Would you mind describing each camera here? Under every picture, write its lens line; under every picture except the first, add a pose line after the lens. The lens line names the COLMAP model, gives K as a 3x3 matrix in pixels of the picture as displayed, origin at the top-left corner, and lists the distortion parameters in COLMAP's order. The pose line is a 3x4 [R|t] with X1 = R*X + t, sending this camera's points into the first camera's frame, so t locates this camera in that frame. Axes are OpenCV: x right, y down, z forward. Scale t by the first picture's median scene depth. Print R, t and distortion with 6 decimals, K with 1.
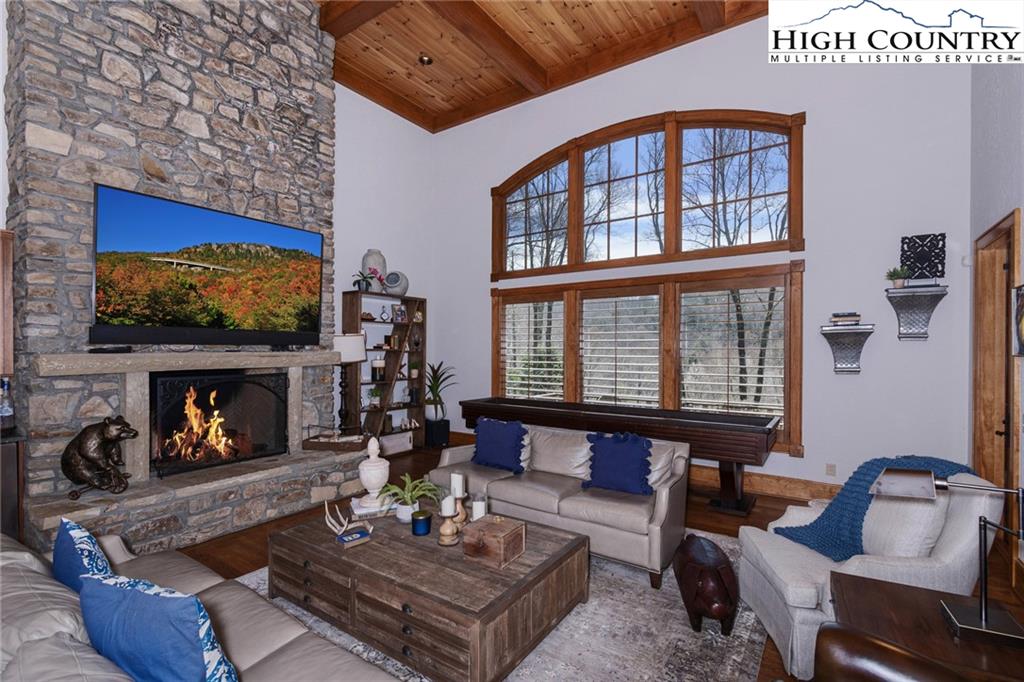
lens RADIAL K [[457.5, 0, 511.9], [0, 457.5, 354.0], [0, 0, 1]] dist [0.003795, -0.004261]
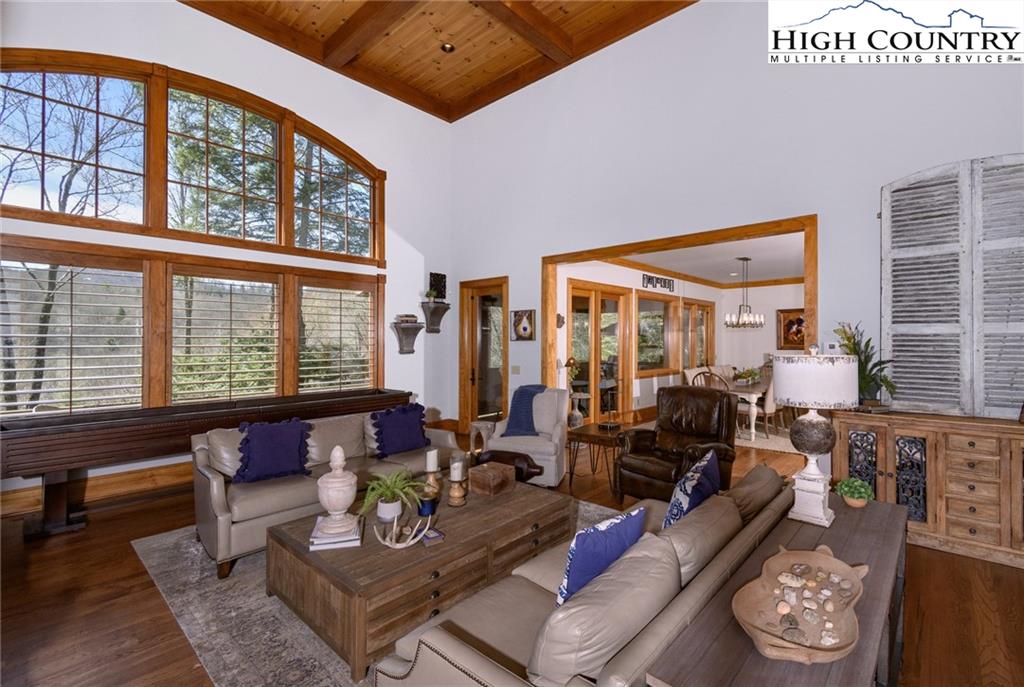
lens RADIAL K [[464.9, 0, 519.3], [0, 464.9, 337.5], [0, 0, 1]] dist [0.005081, 0.000430]
pose [[0.126093, 0.002086, 0.992016, -0.753150], [0.012370, 0.999917, -0.003675, -0.001575], [-0.991941, 0.012735, 0.126057, 0.412870]]
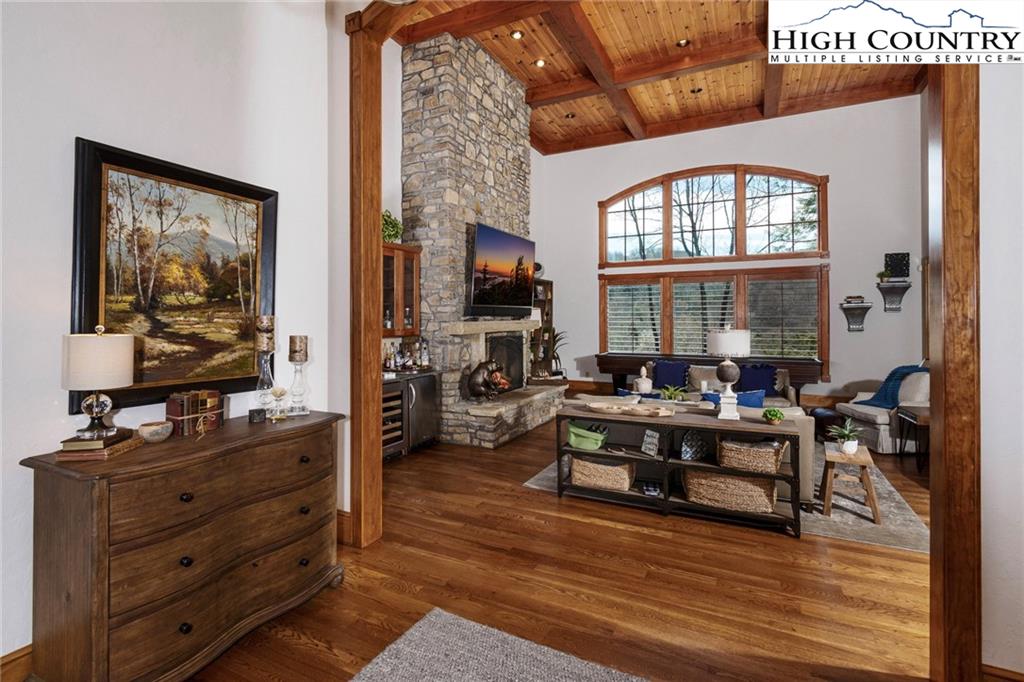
lens RADIAL K [[484.0, 0, 501.3], [0, 484.0, 313.3], [0, 0, 1]] dist [-0.001553, -0.000041]
pose [[0.991753, -0.003097, 0.128128, -0.779770], [0.005503, 0.999815, -0.018426, 0.001210], [-0.128047, 0.018979, 0.991587, -0.595666]]
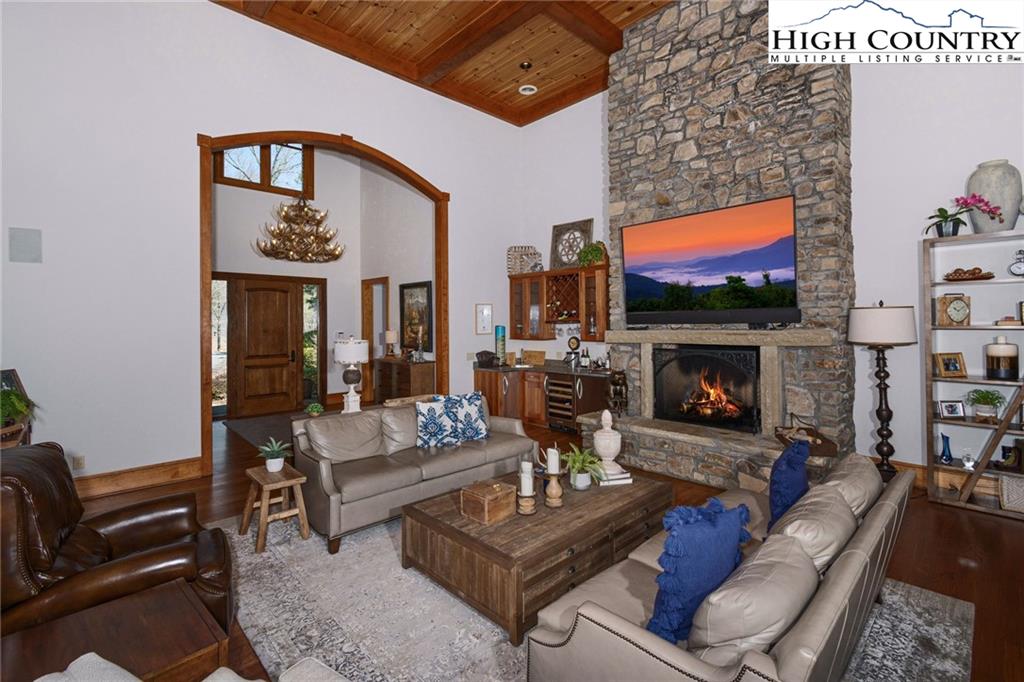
lens RADIAL K [[457.5, 0, 509.2], [0, 457.5, 319.3], [0, 0, 1]] dist [0.003795, -0.004261]
pose [[-0.200735, -0.009703, -0.979598, 0.579662], [-0.001546, 0.999953, -0.009588, -0.017990], [0.979644, -0.000410, -0.200740, 0.691100]]
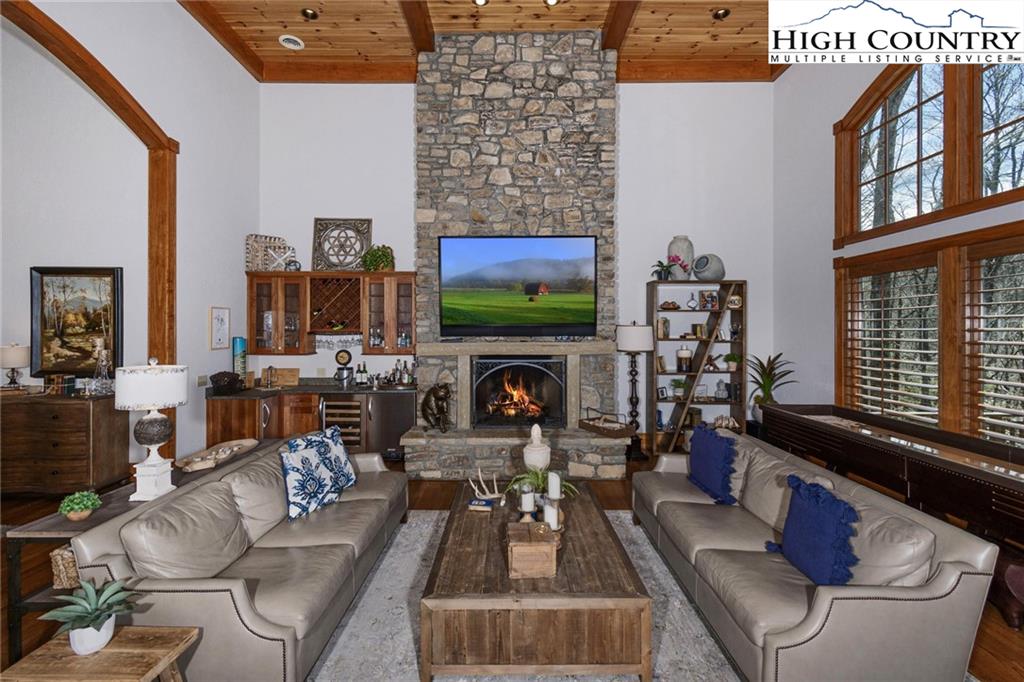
lens RADIAL K [[457.5, 0, 508.6], [0, 457.5, 329.5], [0, 0, 1]] dist [0.003795, -0.004261]
pose [[0.568813, -0.003714, -0.822458, 0.400326], [-0.006809, 0.999934, -0.009224, -0.025908], [0.822439, 0.010847, 0.568751, 0.214358]]
